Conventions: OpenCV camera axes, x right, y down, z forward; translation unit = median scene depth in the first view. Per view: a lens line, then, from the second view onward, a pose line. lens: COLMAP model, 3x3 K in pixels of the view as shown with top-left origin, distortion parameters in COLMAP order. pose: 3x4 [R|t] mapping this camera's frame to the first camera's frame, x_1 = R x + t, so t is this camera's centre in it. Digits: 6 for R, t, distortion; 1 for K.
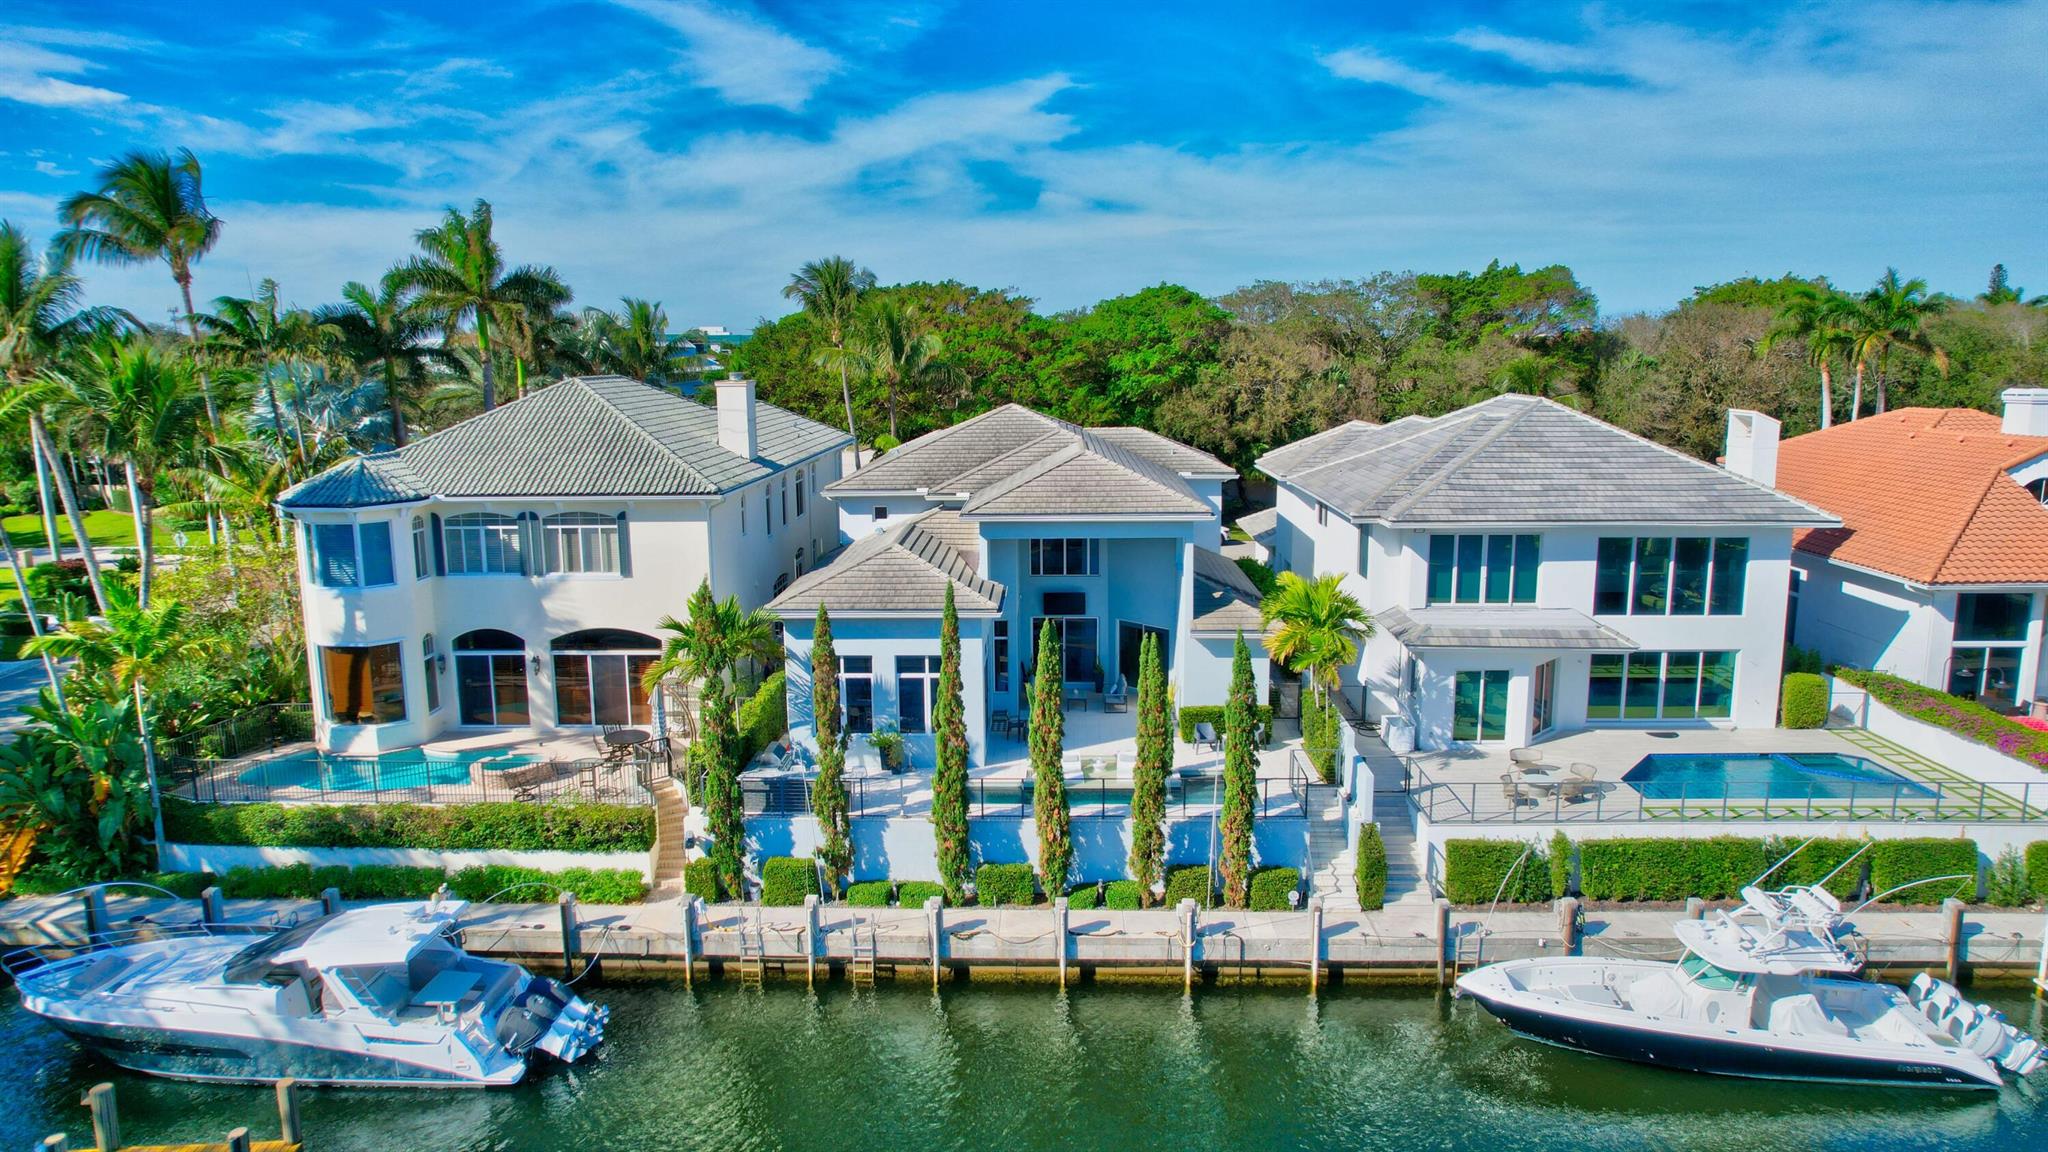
lens RADIAL K [[1307.0, 0, 1026.2], [0, 1307.0, 588.1], [0, 0, 1]] dist [-0.070771, 0.054199]
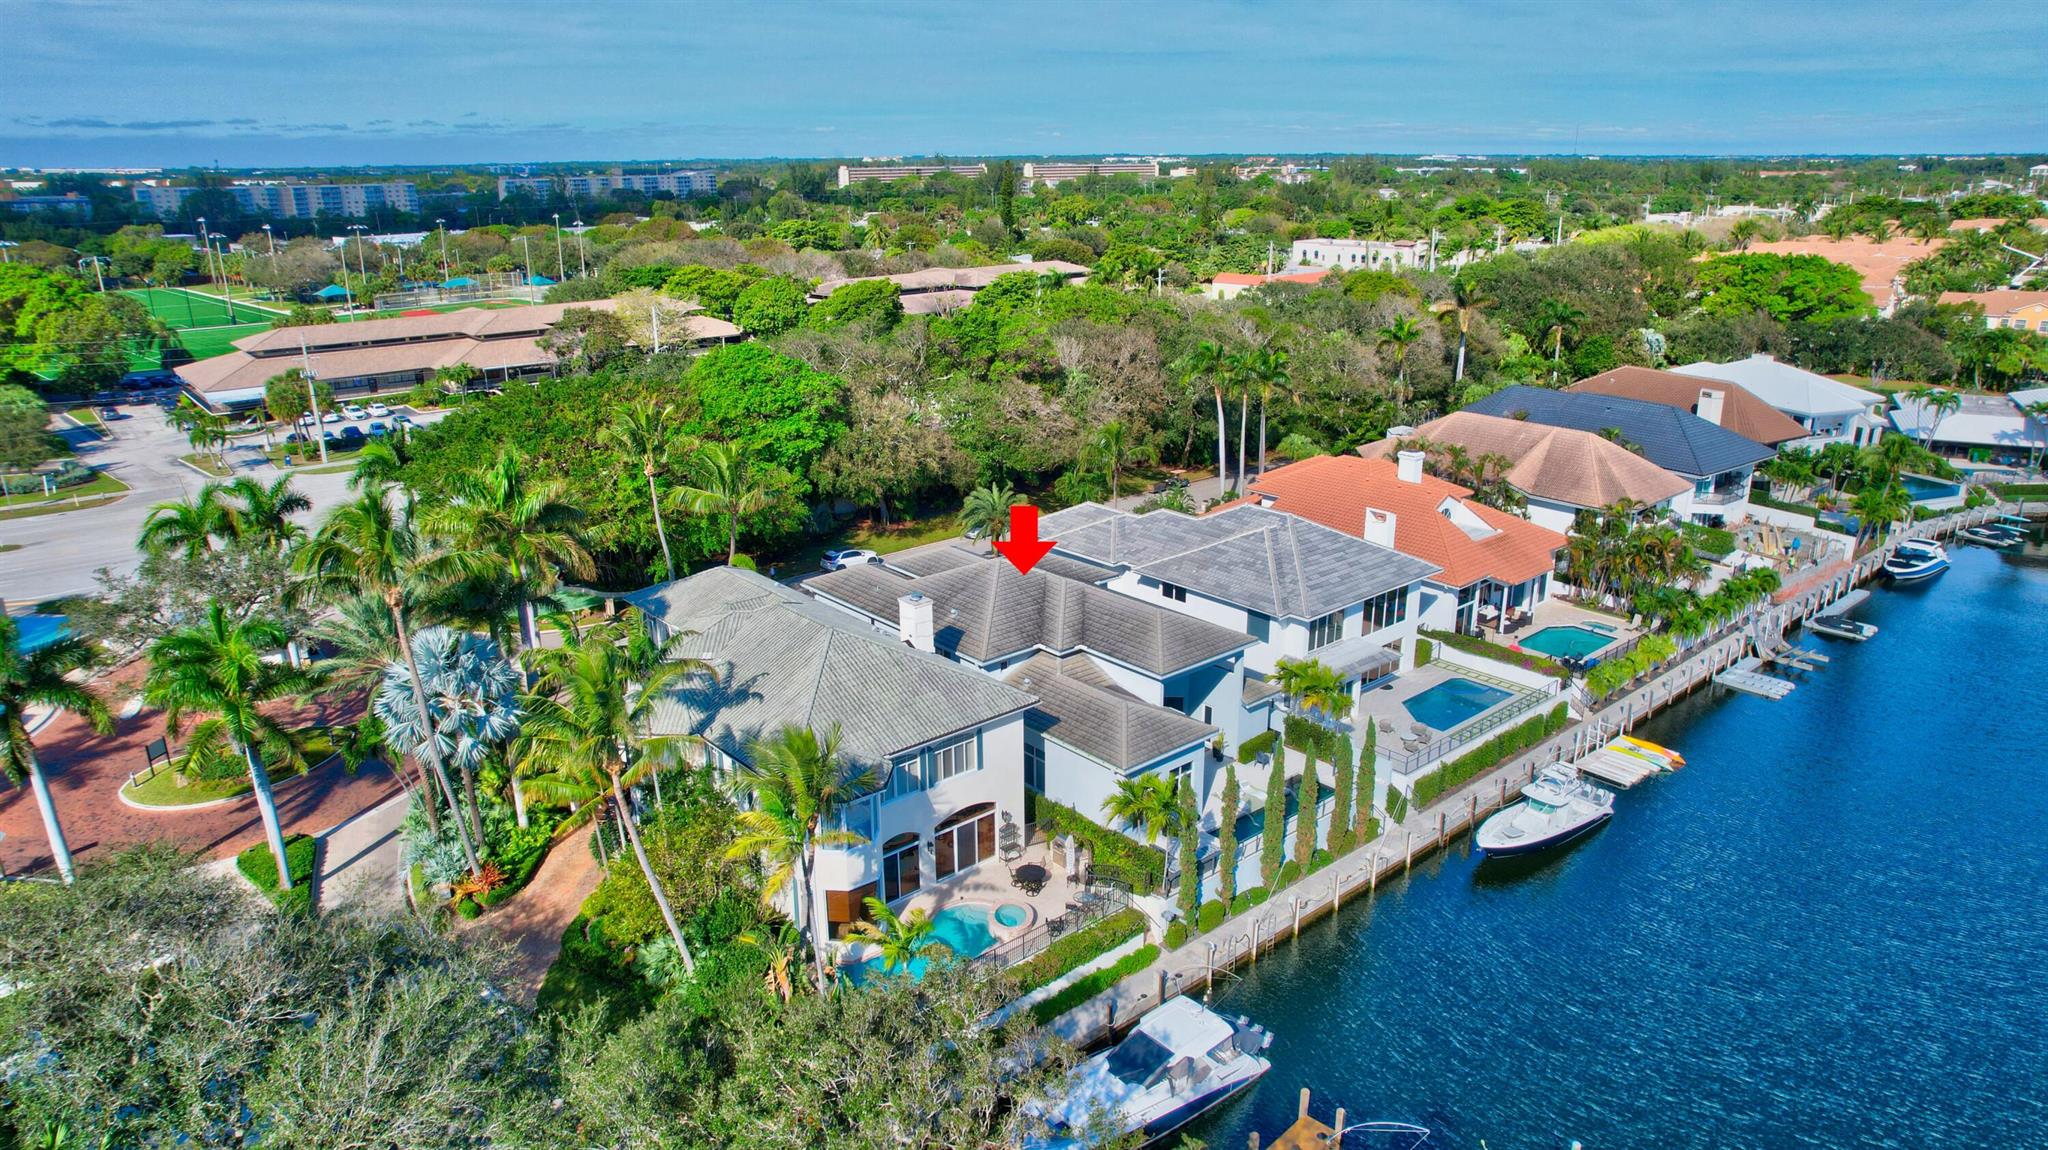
lens RADIAL K [[1307.0, 0, 1011.2], [0, 1307.0, 561.7], [0, 0, 1]] dist [-0.070771, 0.054199]
pose [[0.739164, -0.199611, 0.643266, -1.348251], [0.121349, 0.978913, 0.164326, -0.542085], [-0.662503, -0.043404, 0.747801, -0.123878]]
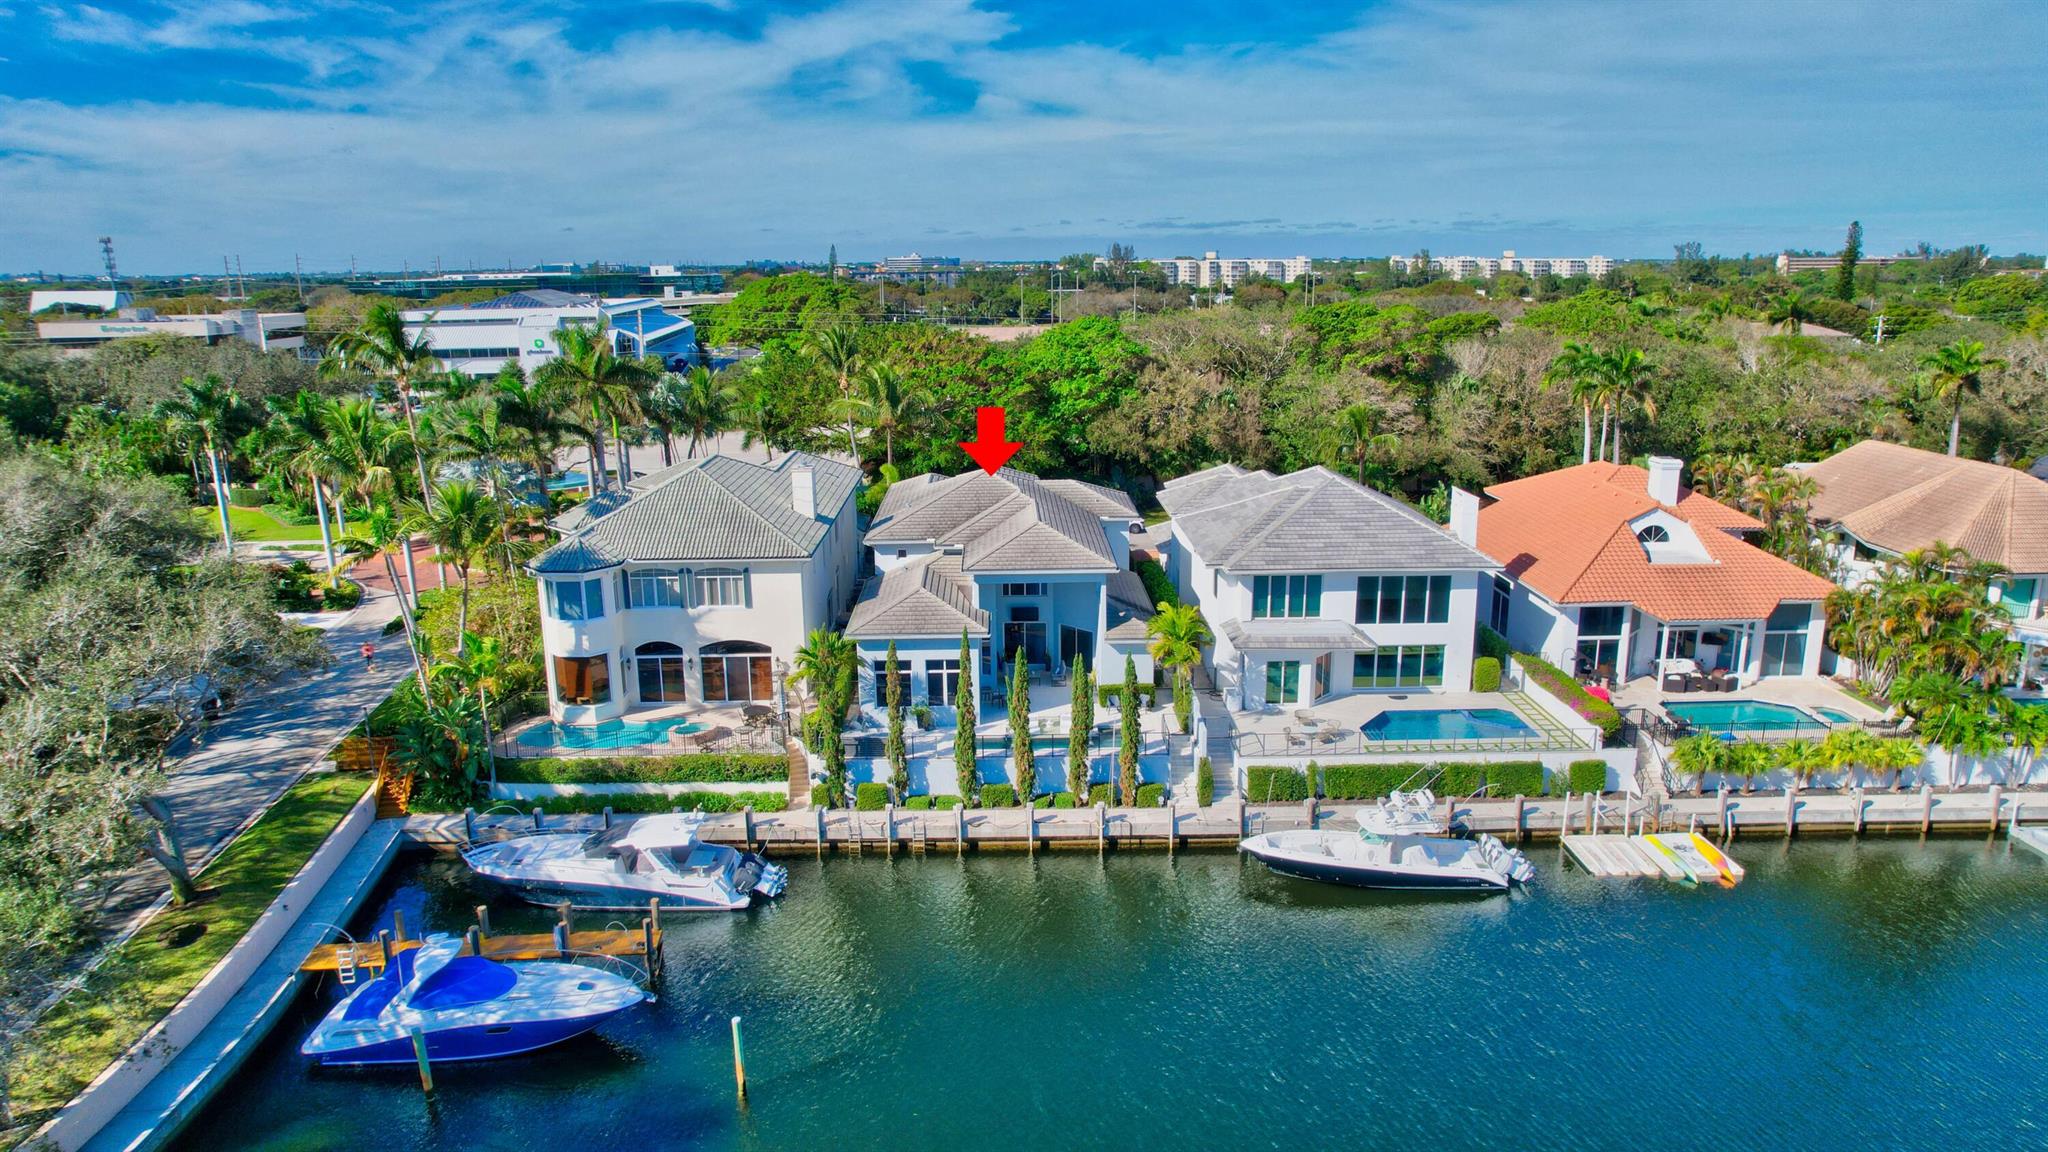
lens RADIAL K [[1307.0, 0, 1024.8], [0, 1307.0, 585.0], [0, 0, 1]] dist [-0.070771, 0.054199]
pose [[0.999000, -0.012936, 0.042809, -0.046466], [0.010108, 0.997792, 0.065636, -0.157068], [-0.043563, -0.065138, 0.996925, -0.676115]]
